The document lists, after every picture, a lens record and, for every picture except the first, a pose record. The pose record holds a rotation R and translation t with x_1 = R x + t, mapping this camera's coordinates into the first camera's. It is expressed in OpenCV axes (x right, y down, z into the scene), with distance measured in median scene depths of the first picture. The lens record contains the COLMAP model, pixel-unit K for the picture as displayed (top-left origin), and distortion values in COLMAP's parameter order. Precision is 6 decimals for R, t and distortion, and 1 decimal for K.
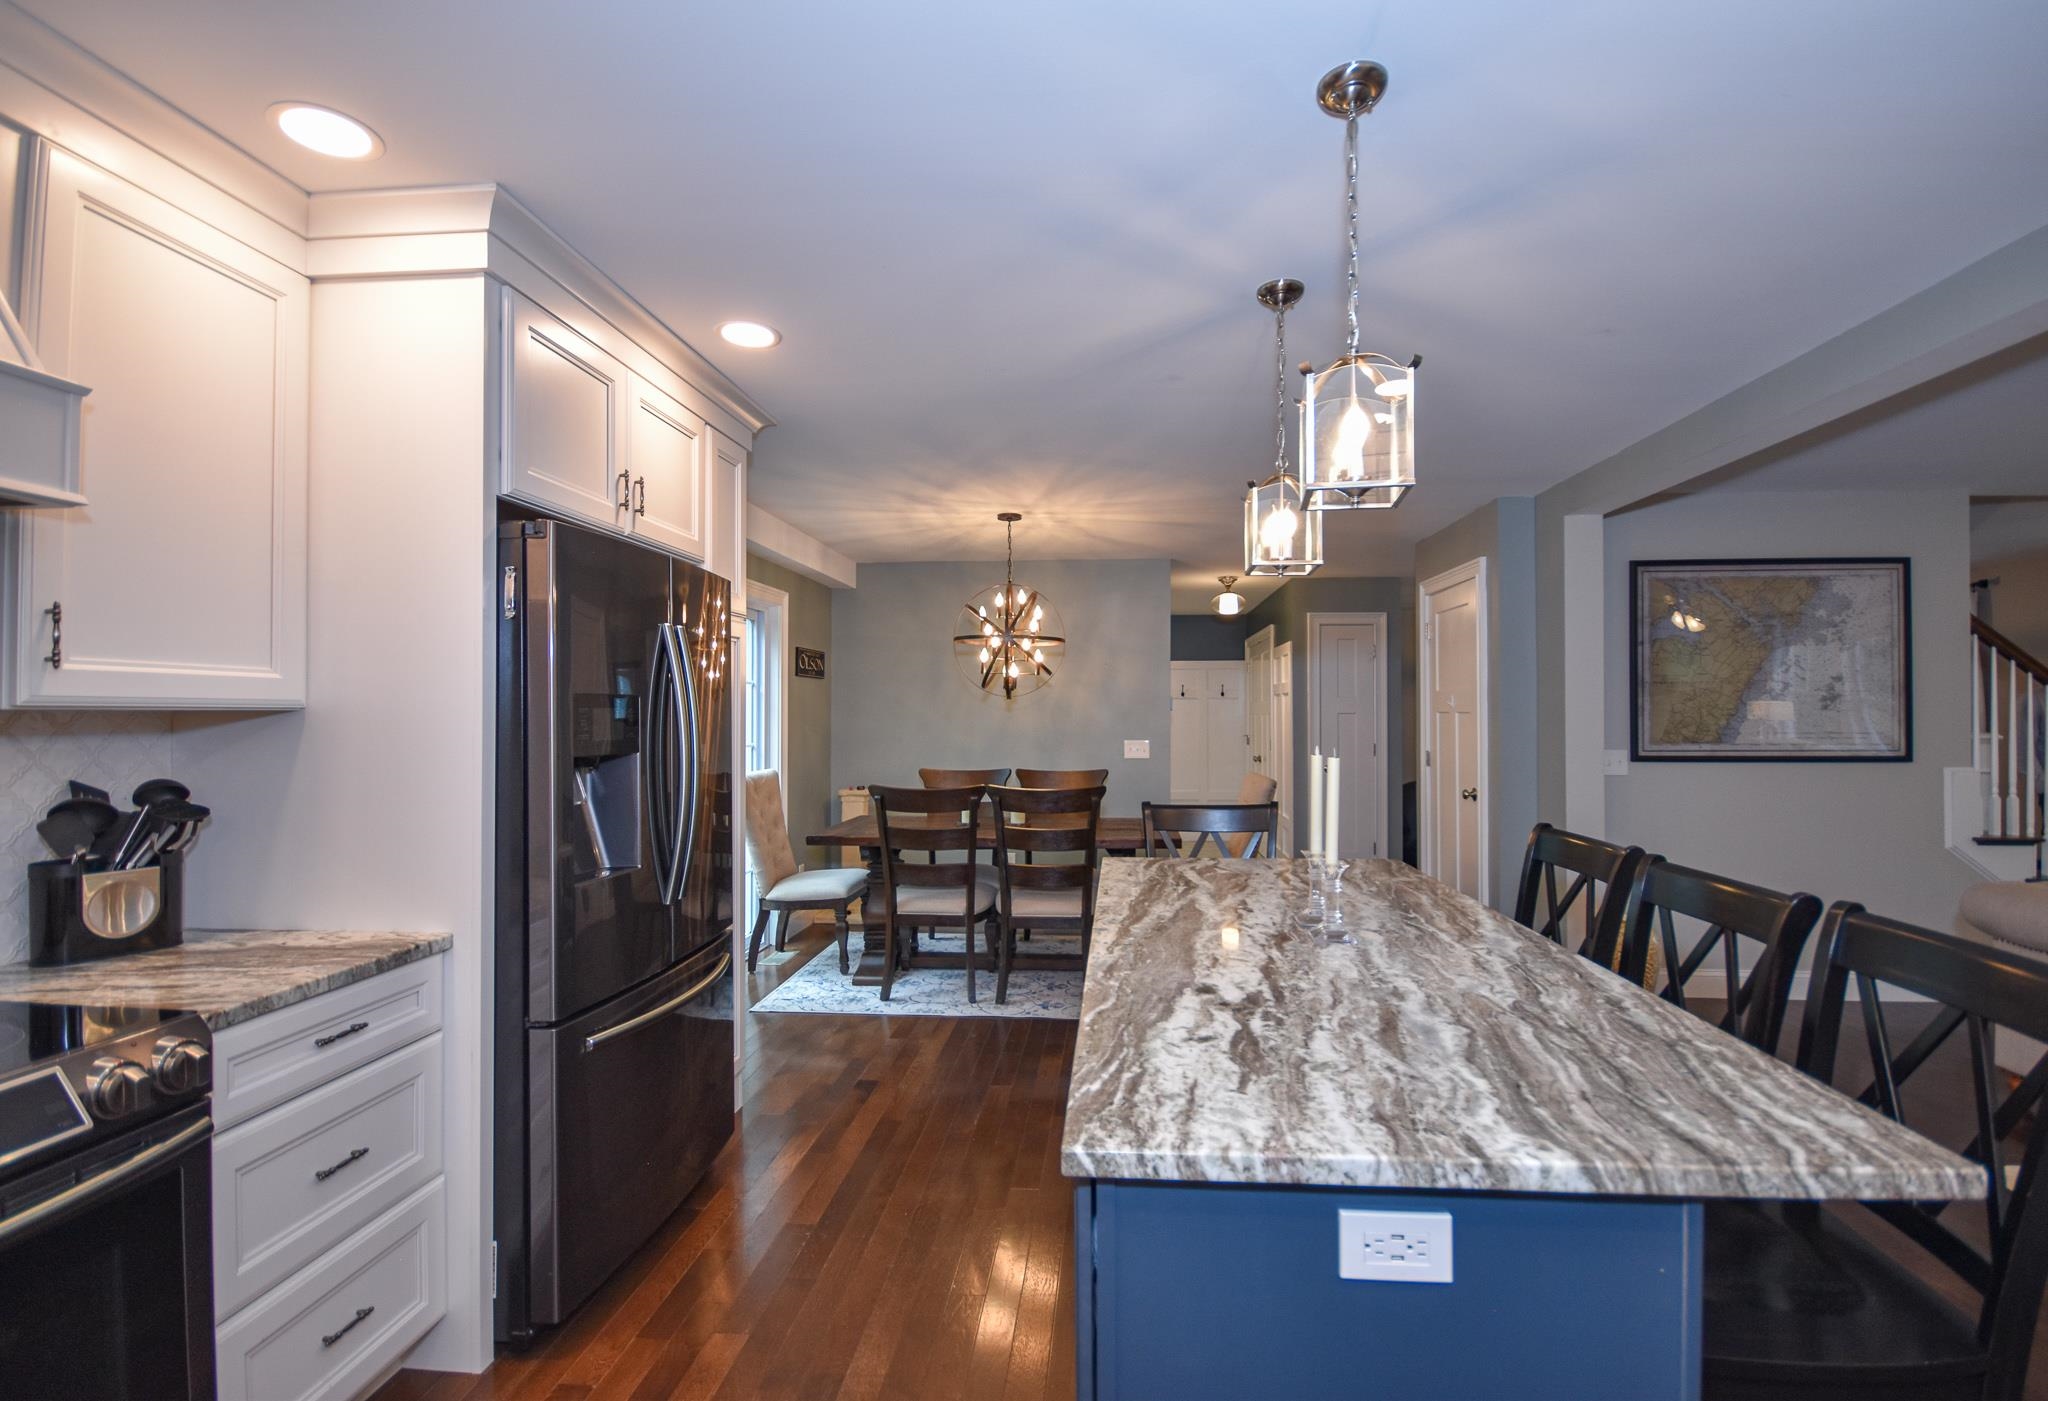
lens RADIAL K [[919.4, 0, 1058.3], [0, 919.4, 703.0], [0, 0, 1]] dist [0.016008, -0.015918]
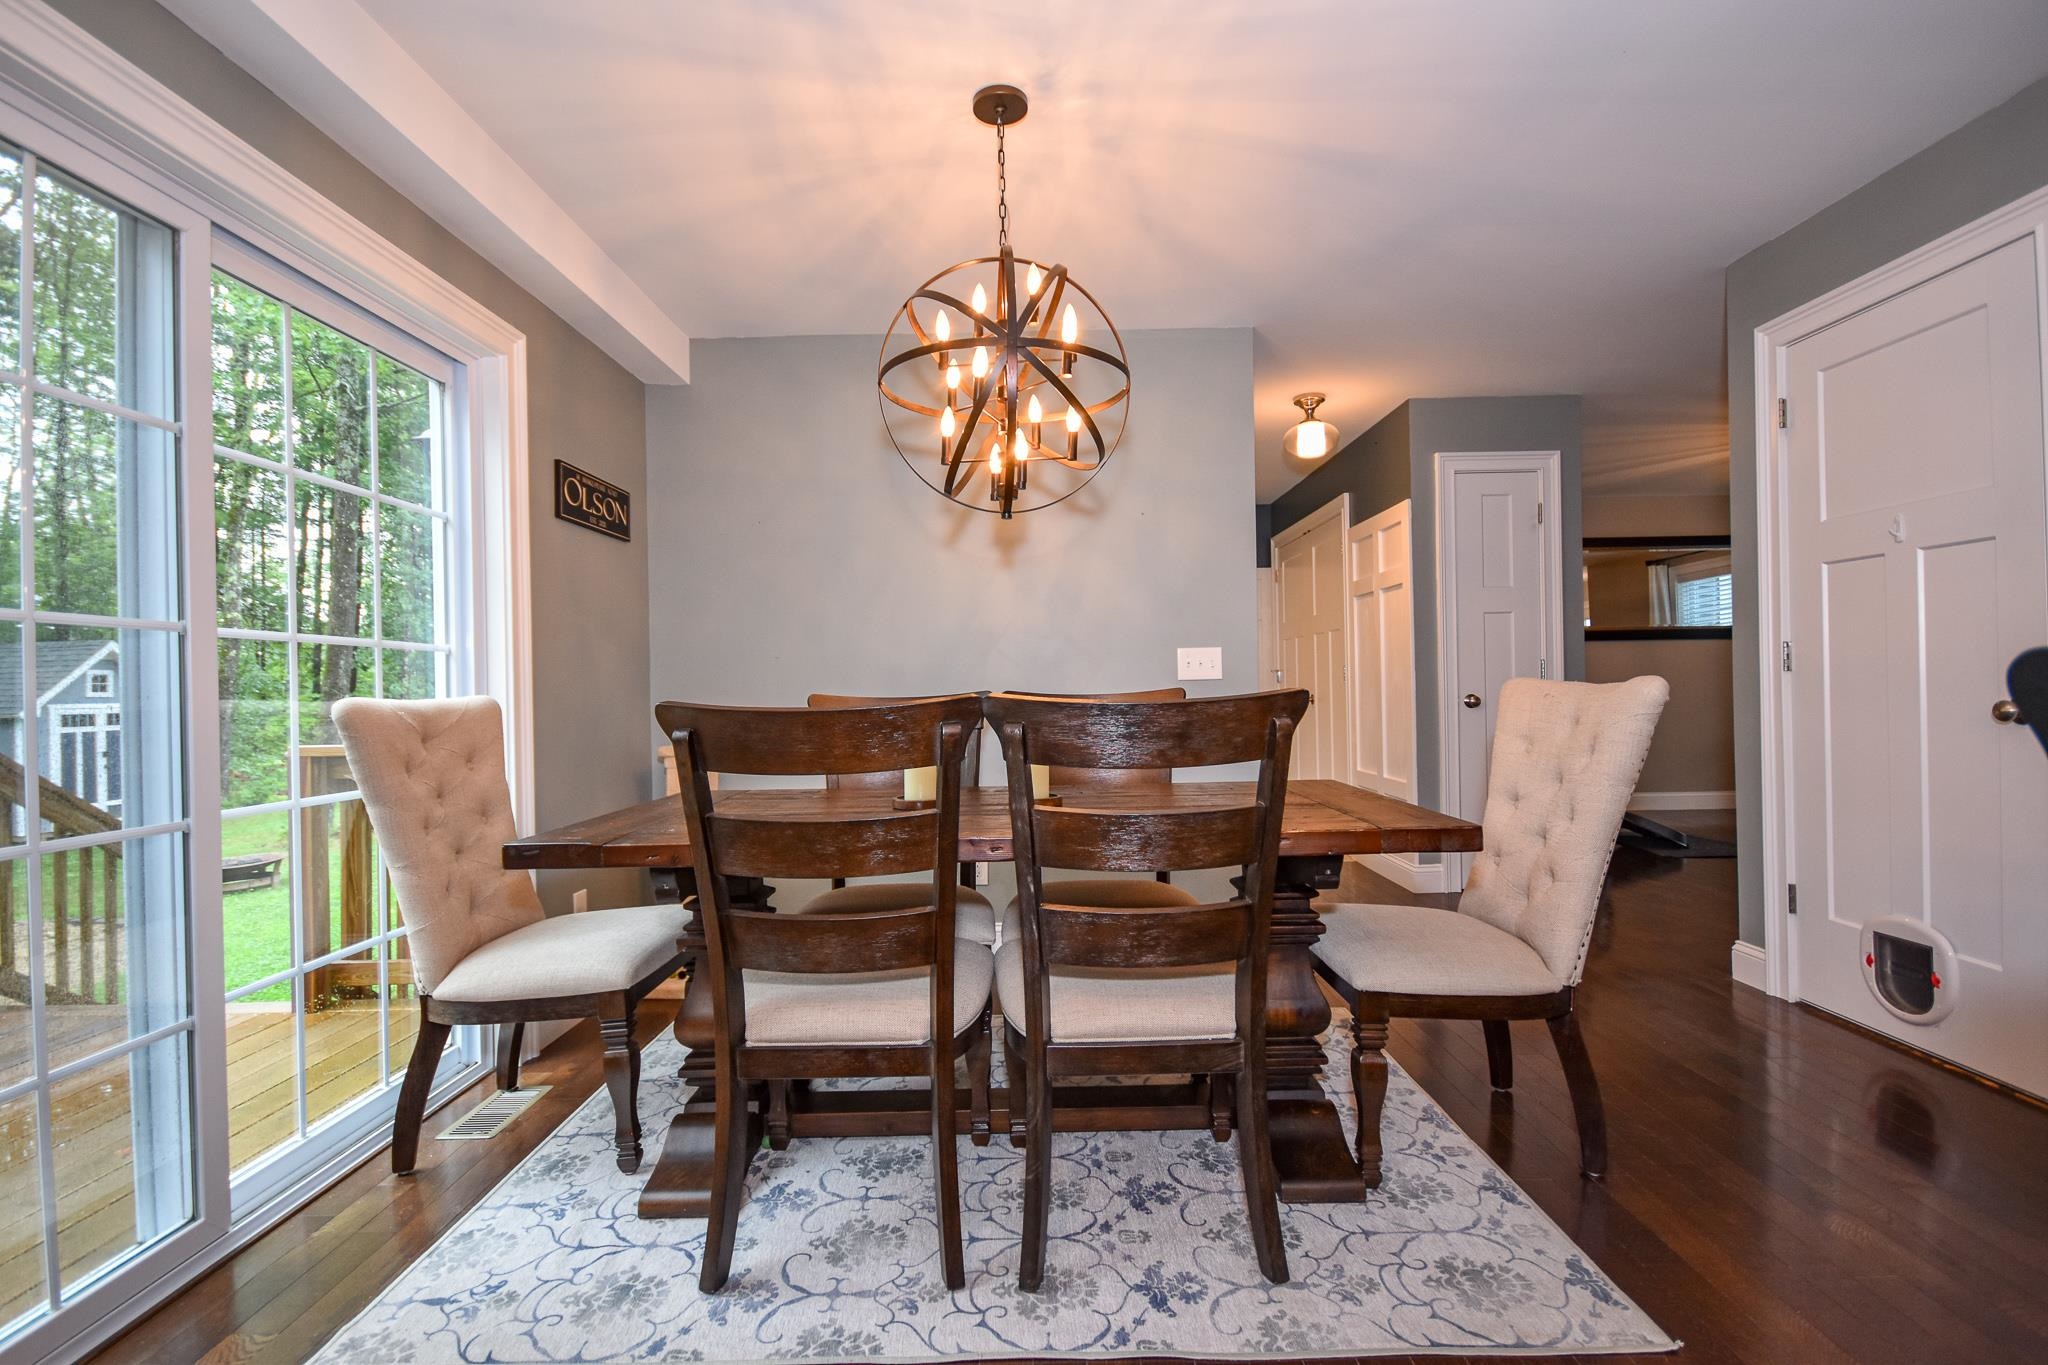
lens RADIAL K [[950.6, 0, 1024.0], [0, 950.6, 682.5], [0, 0, 1]] dist [0.036506, -0.007007]
pose [[0.998158, -0.018737, 0.057703, -0.192507], [0.018373, 0.999808, 0.006843, 0.188419], [-0.057820, -0.005770, 0.998310, 1.422134]]
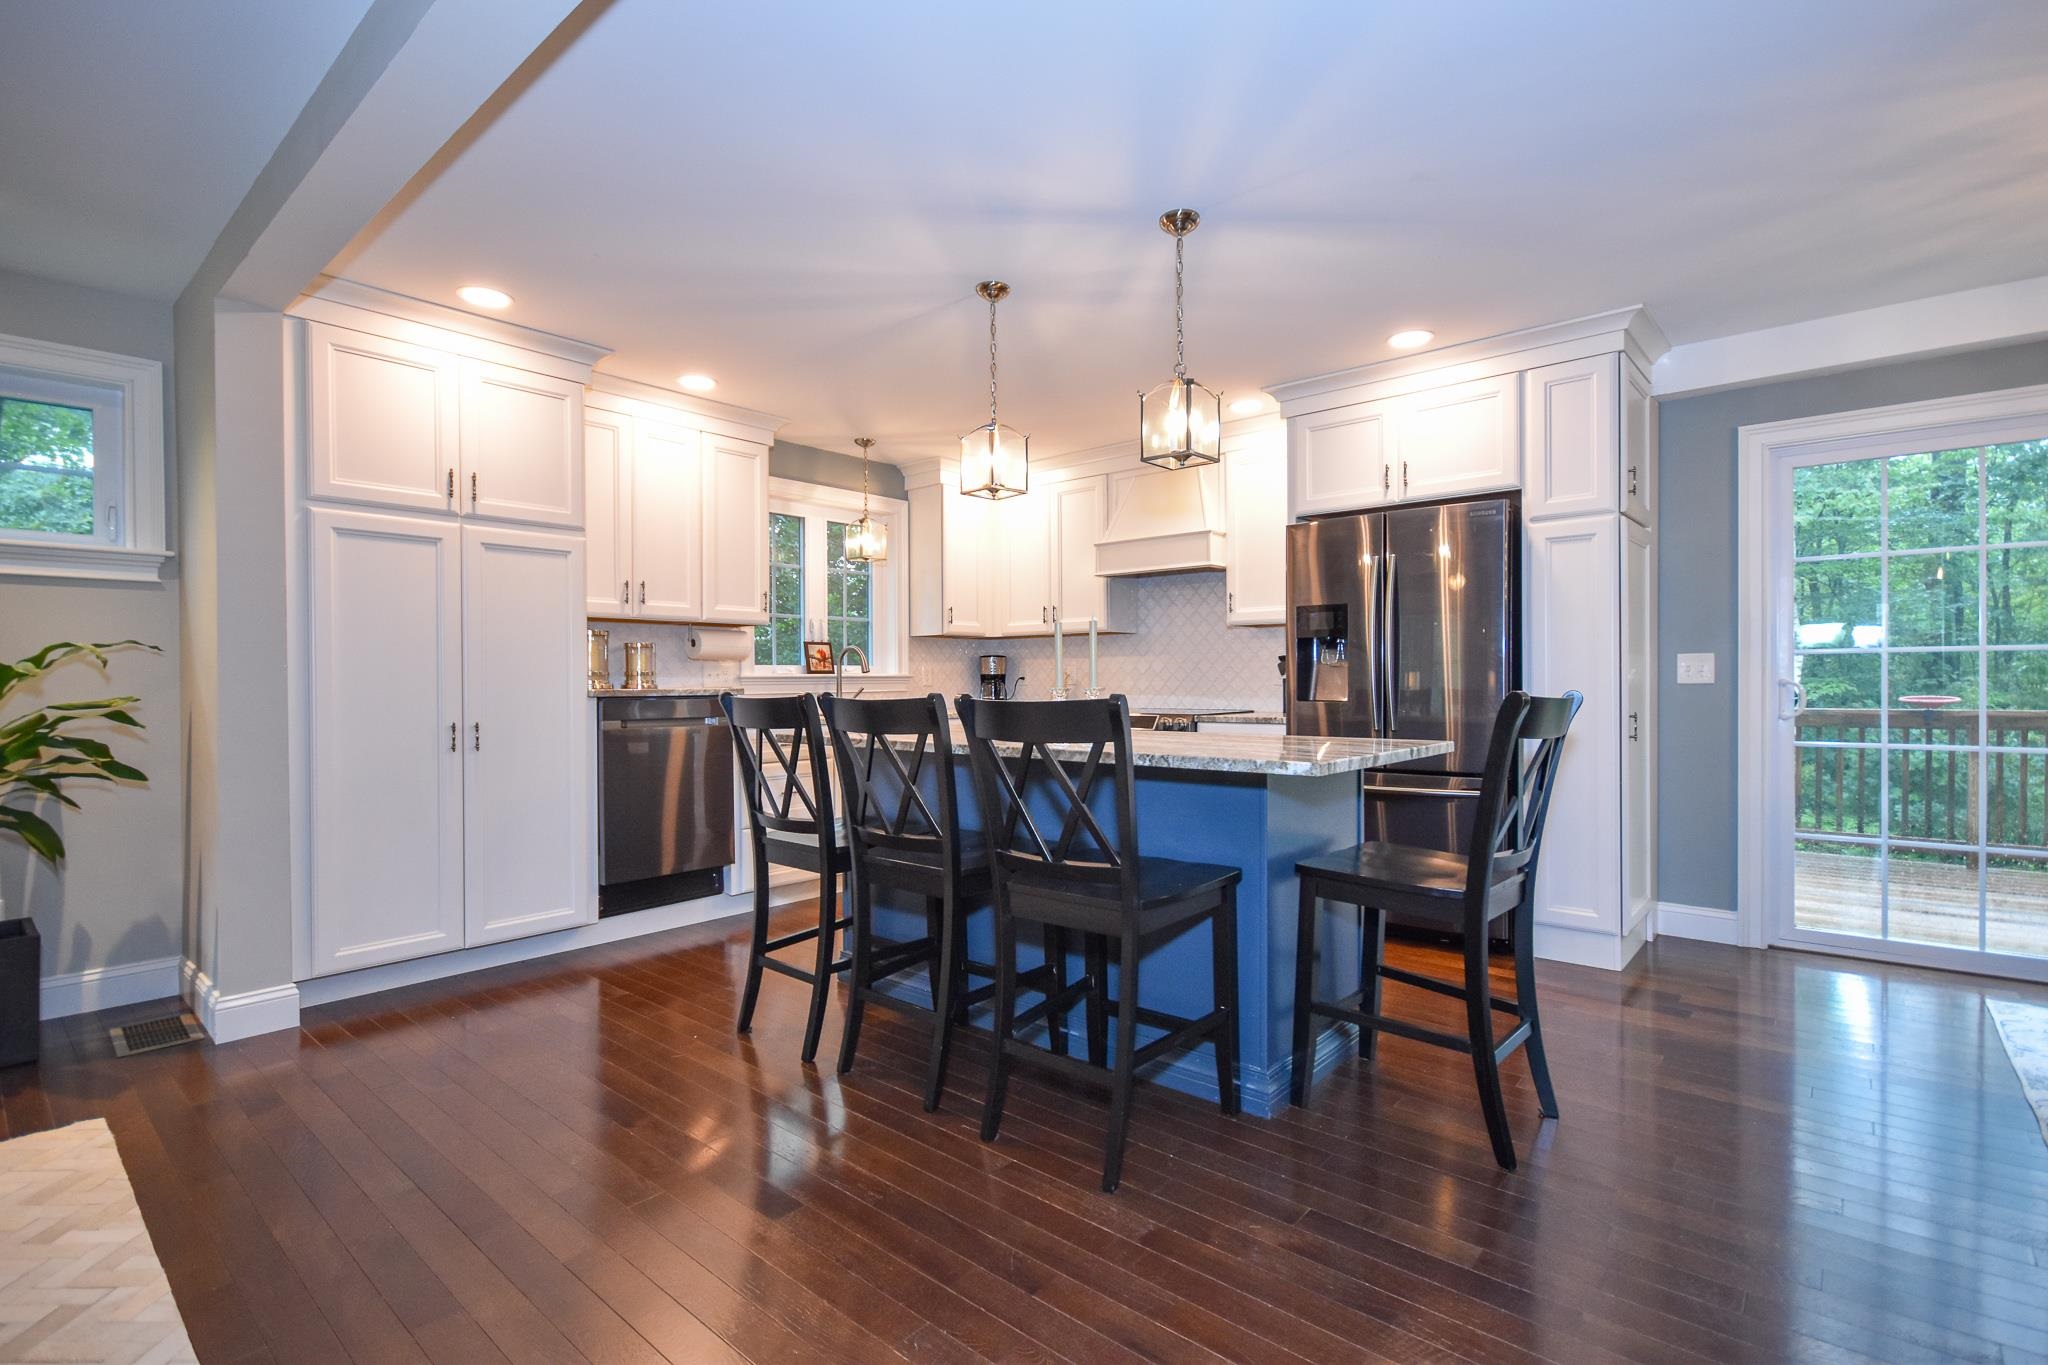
lens RADIAL K [[956.1, 0, 1024.0], [0, 956.1, 682.5], [0, 0, 1]] dist [0.004253, -0.007301]
pose [[-0.605506, 0.007402, -0.795806, 1.616679], [0.017031, 0.999848, -0.003659, 0.164766], [0.795659, -0.015769, -0.605540, 1.920115]]
